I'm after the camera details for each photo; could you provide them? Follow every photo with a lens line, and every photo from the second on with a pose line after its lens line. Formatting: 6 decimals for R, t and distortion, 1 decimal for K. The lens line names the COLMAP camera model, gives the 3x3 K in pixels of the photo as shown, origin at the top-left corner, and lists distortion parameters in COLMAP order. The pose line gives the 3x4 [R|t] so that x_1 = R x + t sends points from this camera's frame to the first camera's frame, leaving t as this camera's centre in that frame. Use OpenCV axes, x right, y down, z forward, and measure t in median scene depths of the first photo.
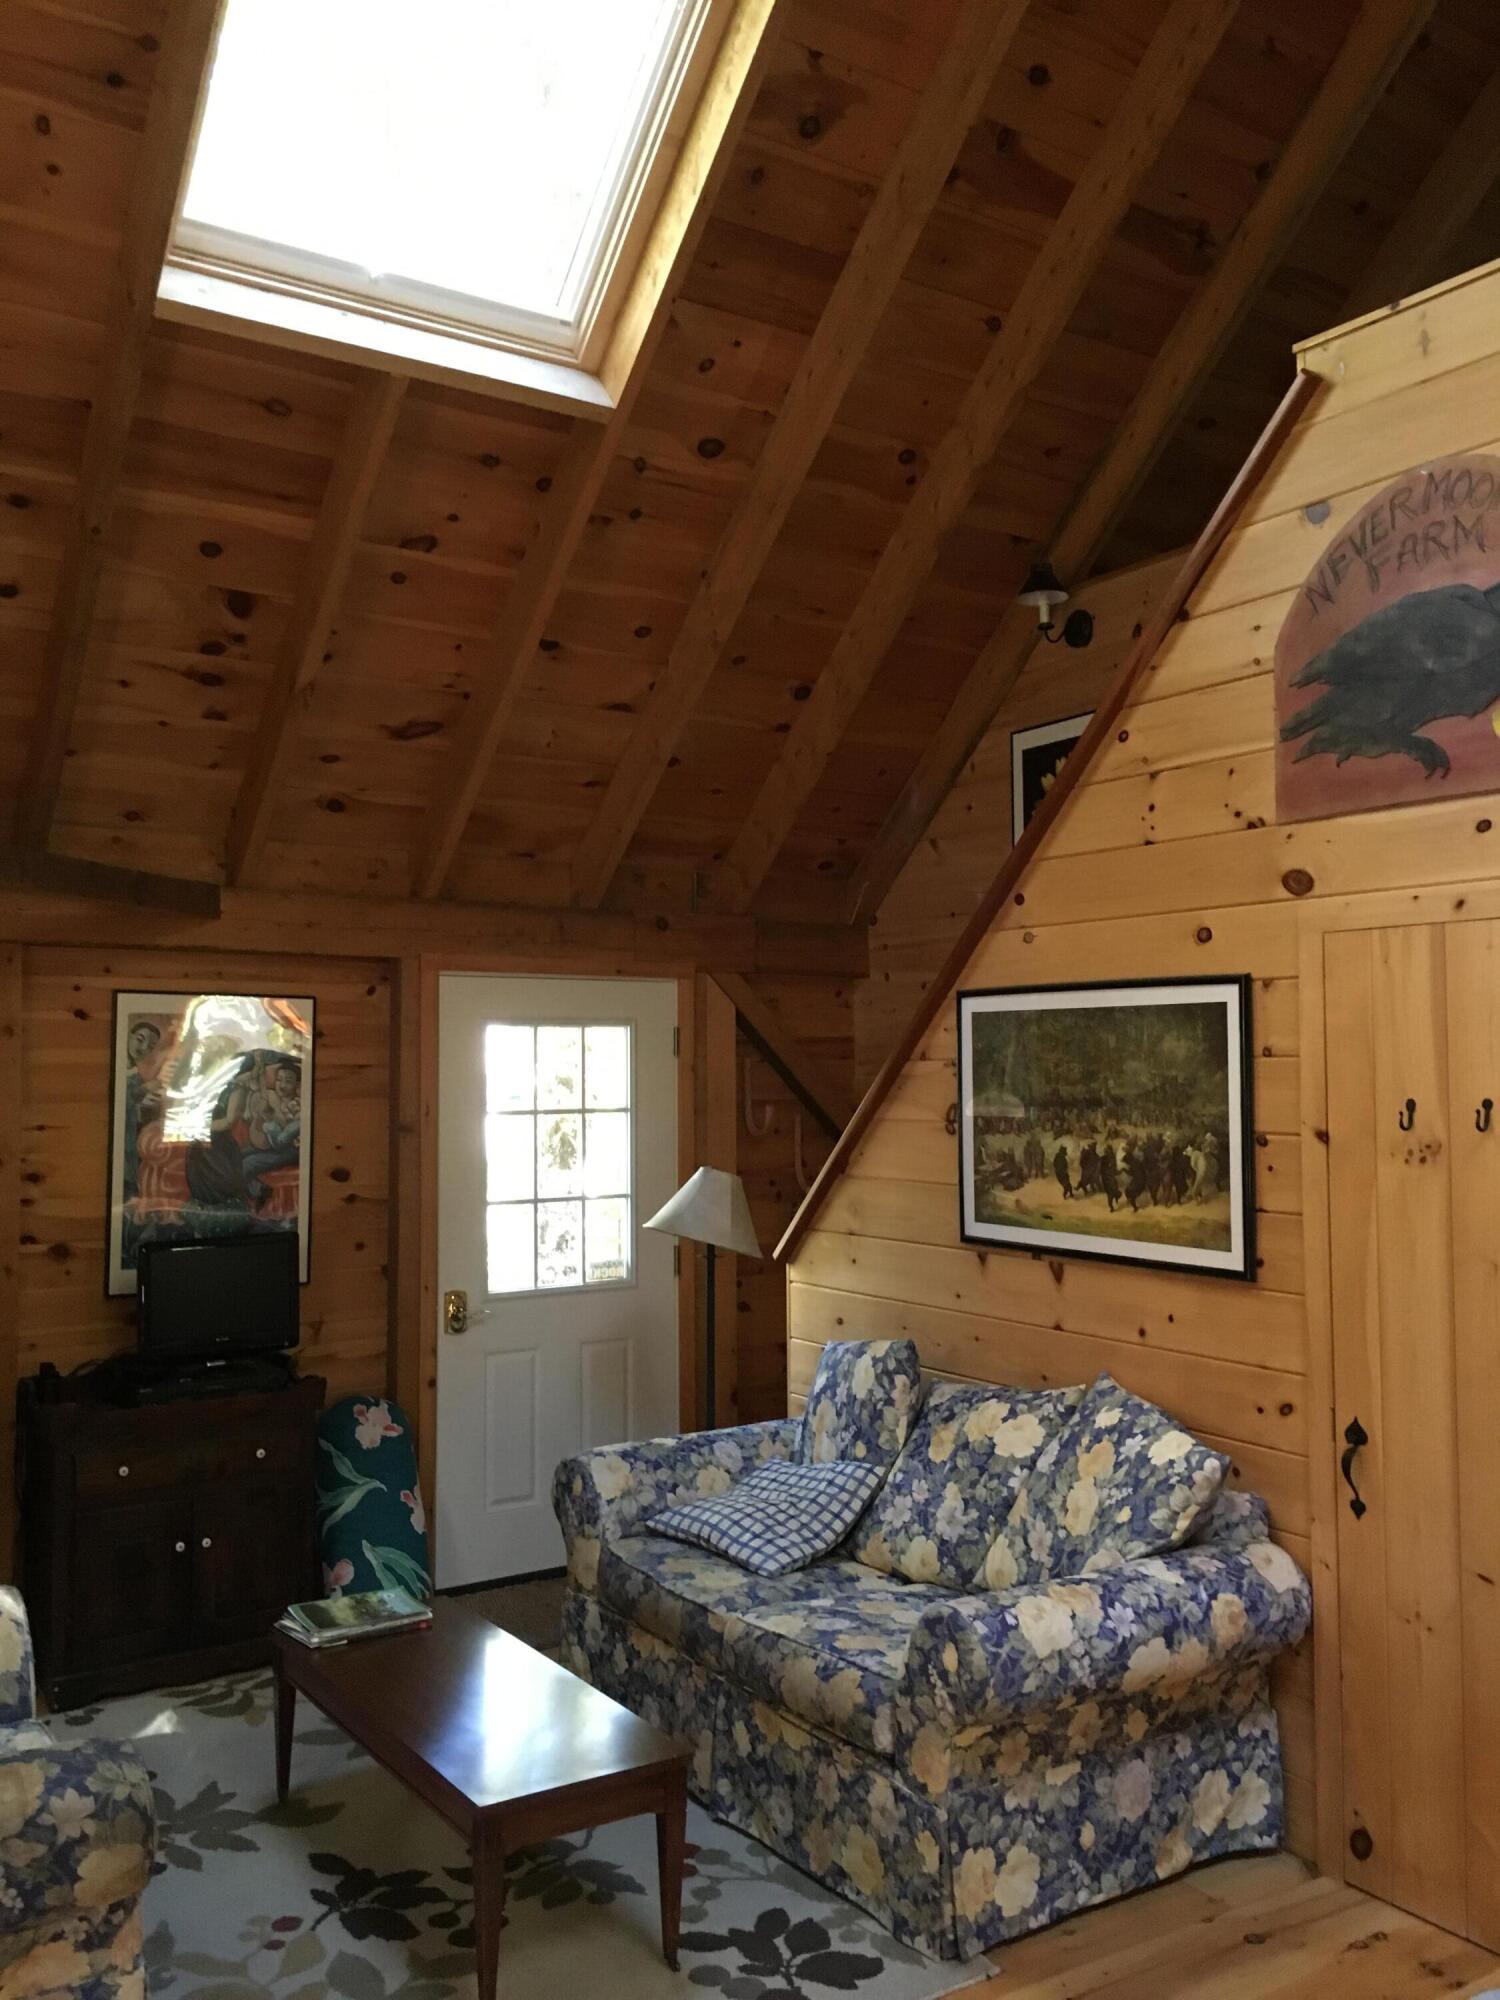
lens RADIAL K [[1691.5, 0, 746.6], [0, 1691.5, 991.6], [0, 0, 1]] dist [0.076569, -0.054599]
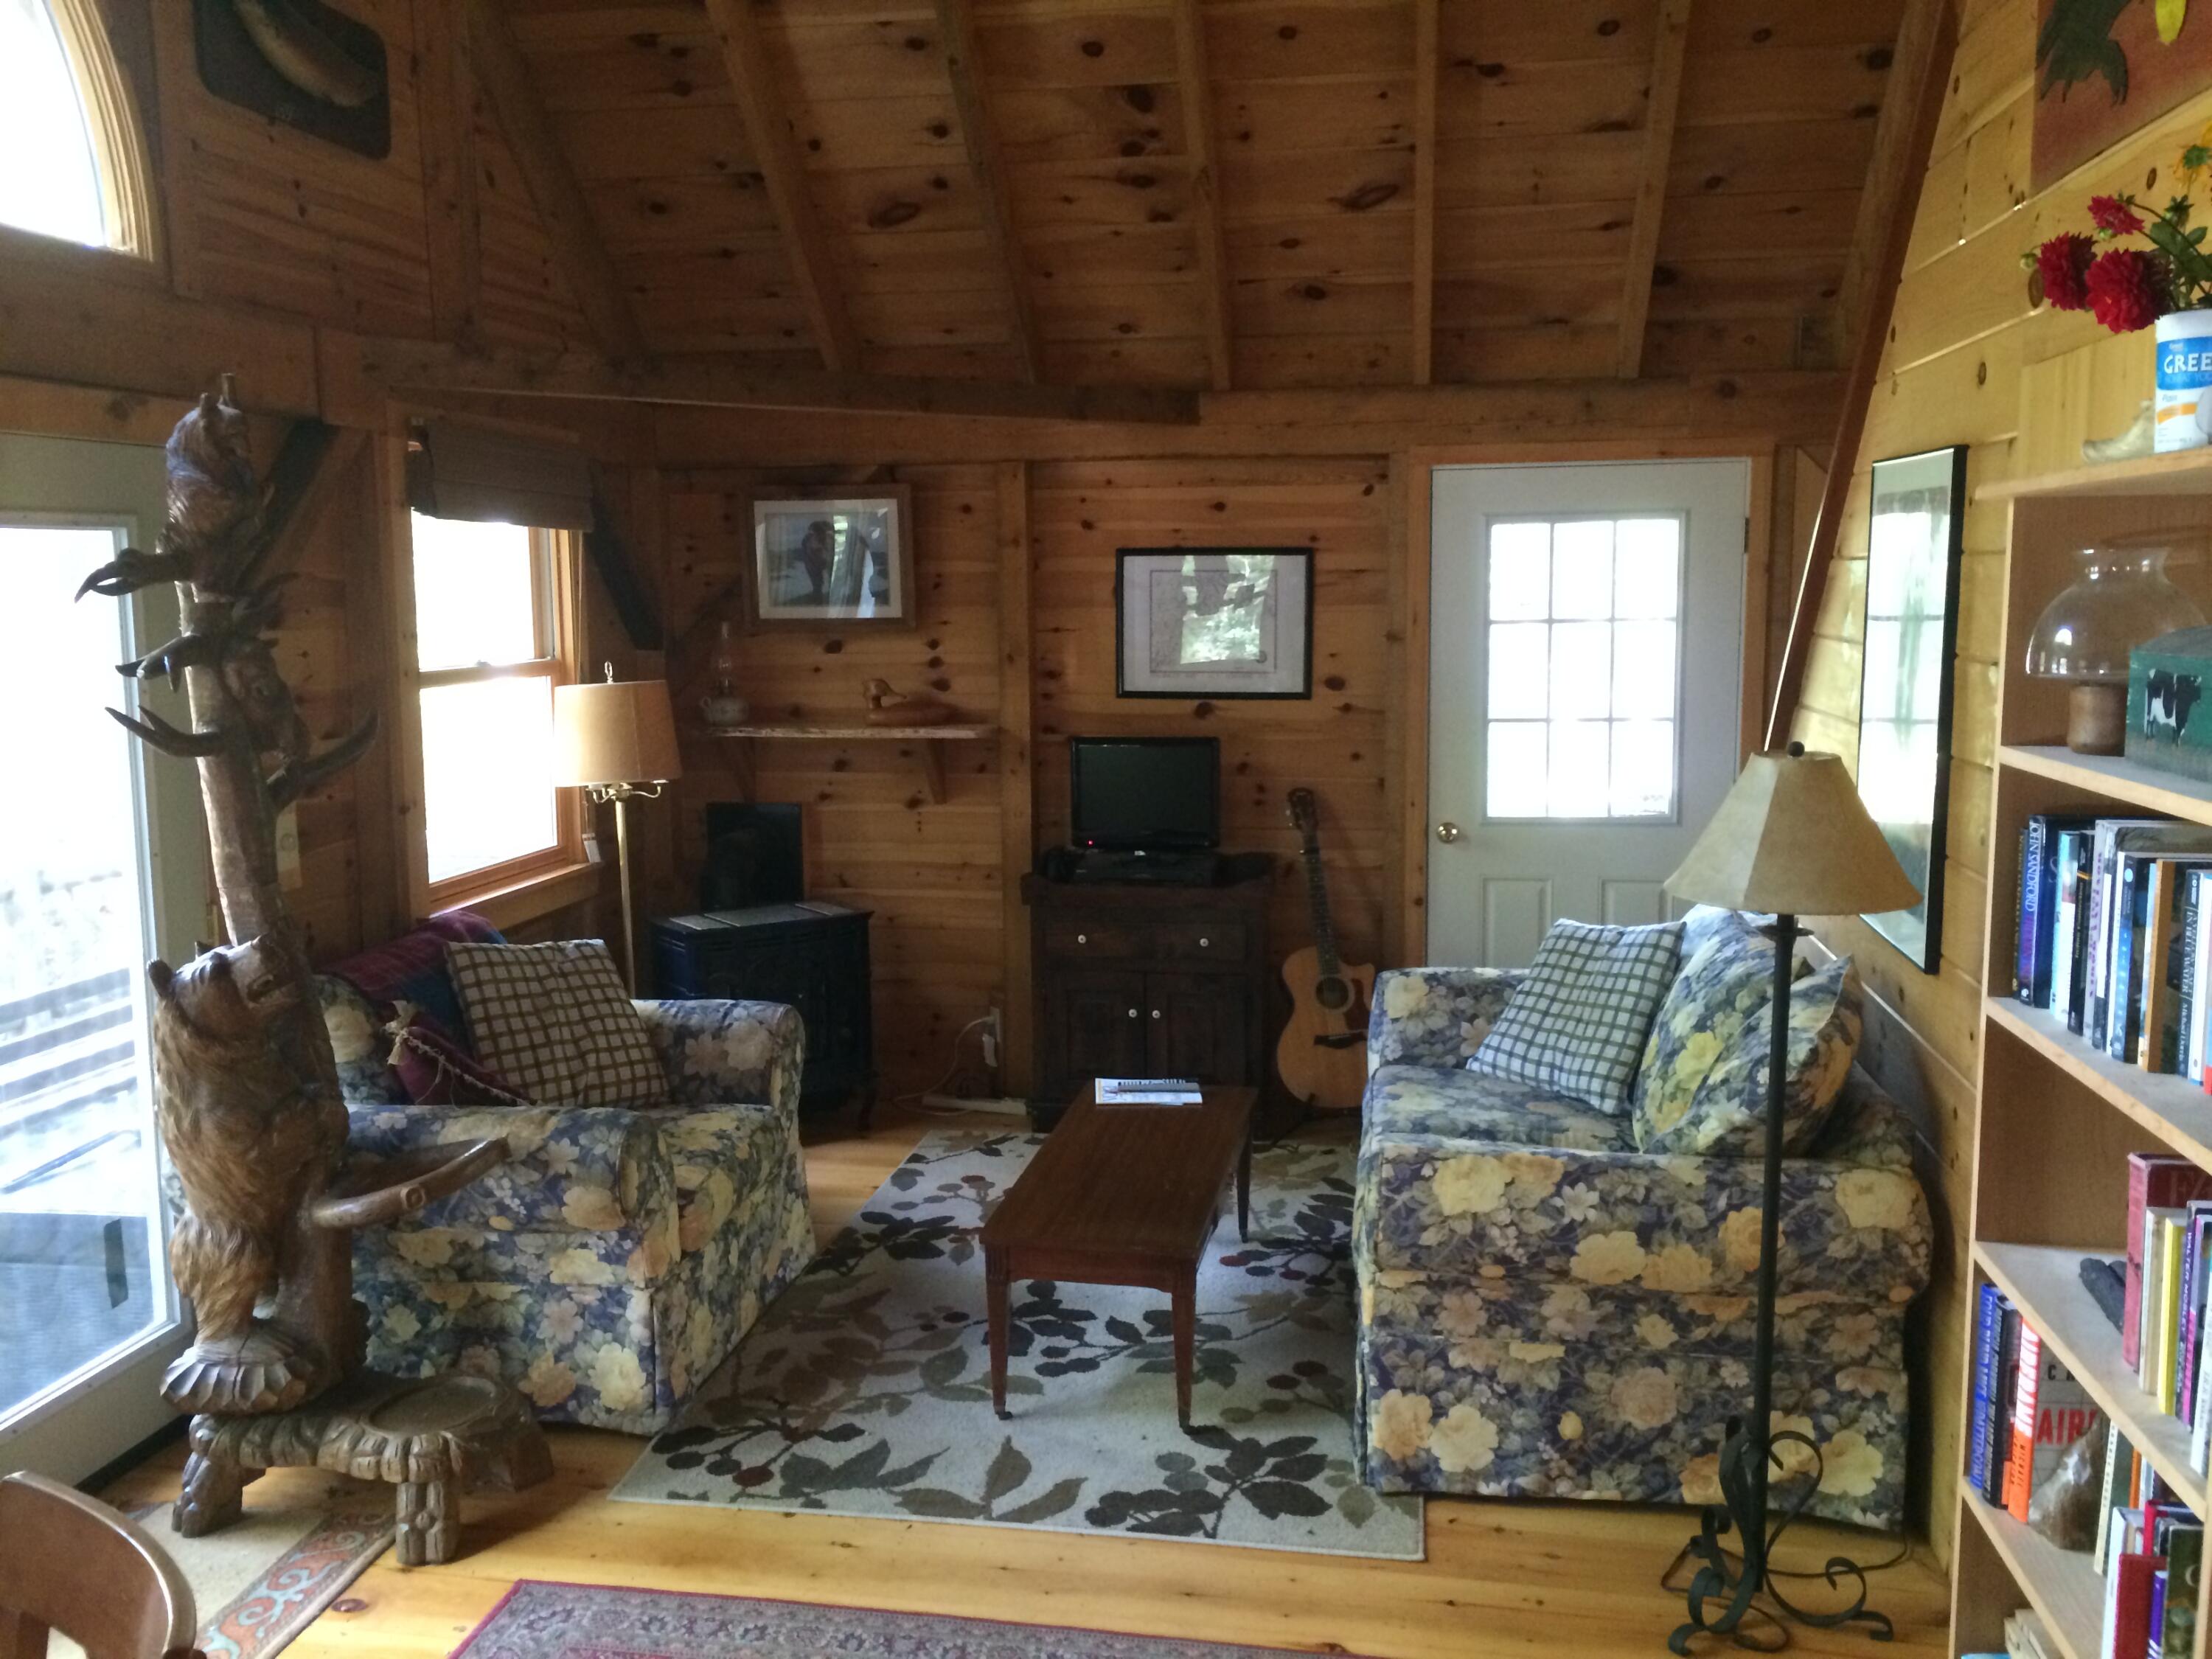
lens RADIAL K [[1929.9, 0, 1097.2], [0, 1929.9, 840.4], [0, 0, 1]] dist [0.066238, 0.065304]
pose [[0.743136, 0.081233, -0.664191, 0.636906], [0.040464, 0.985332, 0.165783, 0.010402], [0.667915, -0.150075, 0.728949, 0.132345]]
